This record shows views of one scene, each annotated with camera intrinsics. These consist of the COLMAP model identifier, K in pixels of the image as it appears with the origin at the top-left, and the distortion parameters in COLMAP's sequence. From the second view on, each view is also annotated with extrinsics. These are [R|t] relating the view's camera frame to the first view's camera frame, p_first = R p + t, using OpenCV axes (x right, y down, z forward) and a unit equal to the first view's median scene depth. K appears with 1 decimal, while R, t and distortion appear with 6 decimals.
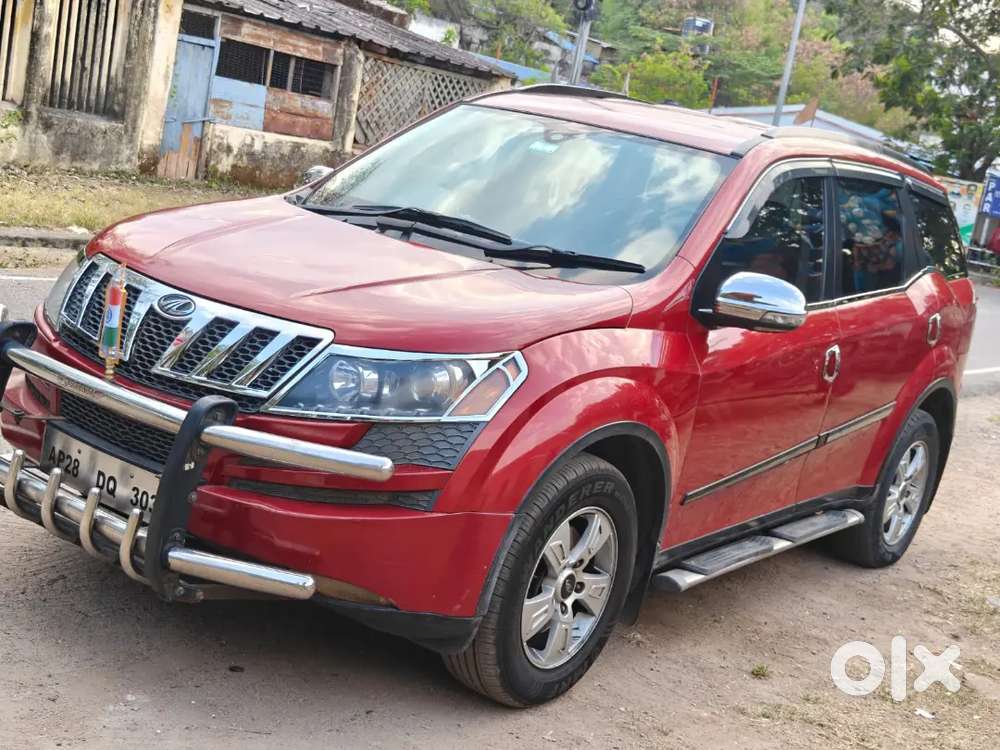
lens RADIAL K [[1378.9, 0, 488.8], [0, 1378.9, 379.3], [0, 0, 1]] dist [0.126200, -0.483379]
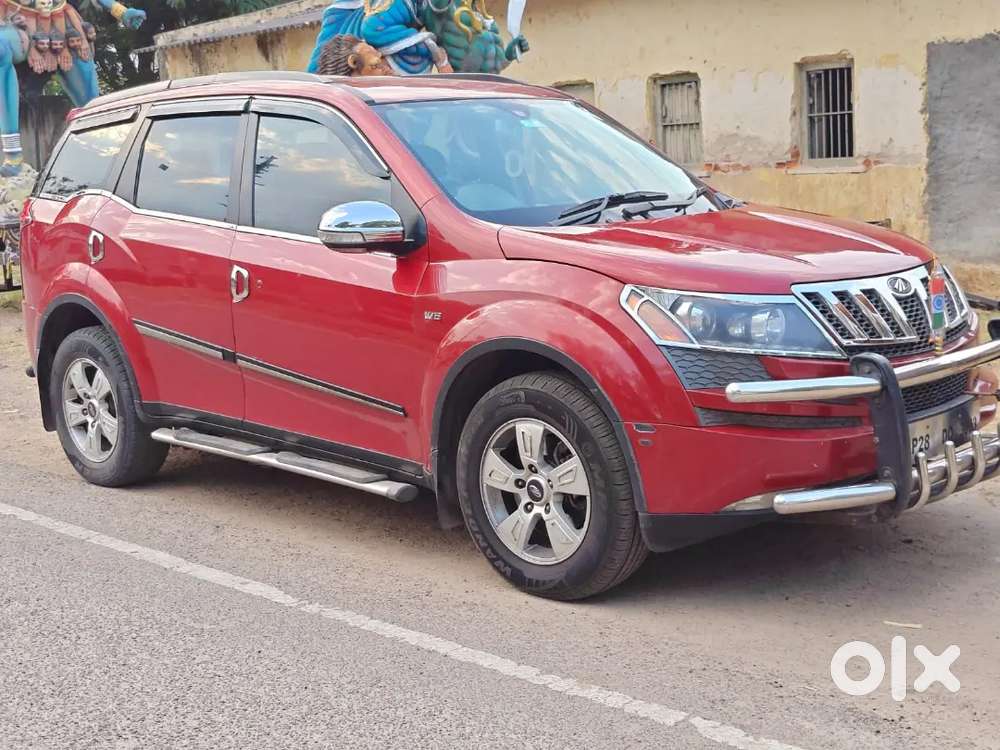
lens RADIAL K [[1403.3, 0, 500.0], [0, 1403.3, 375.0], [0, 0, 1]] dist [0.118103, -0.448864]
pose [[0.105533, -0.350165, 0.930724, -1.192751], [0.242867, 0.916683, 0.317344, -0.380083], [-0.964302, 0.192552, 0.181783, 0.936153]]
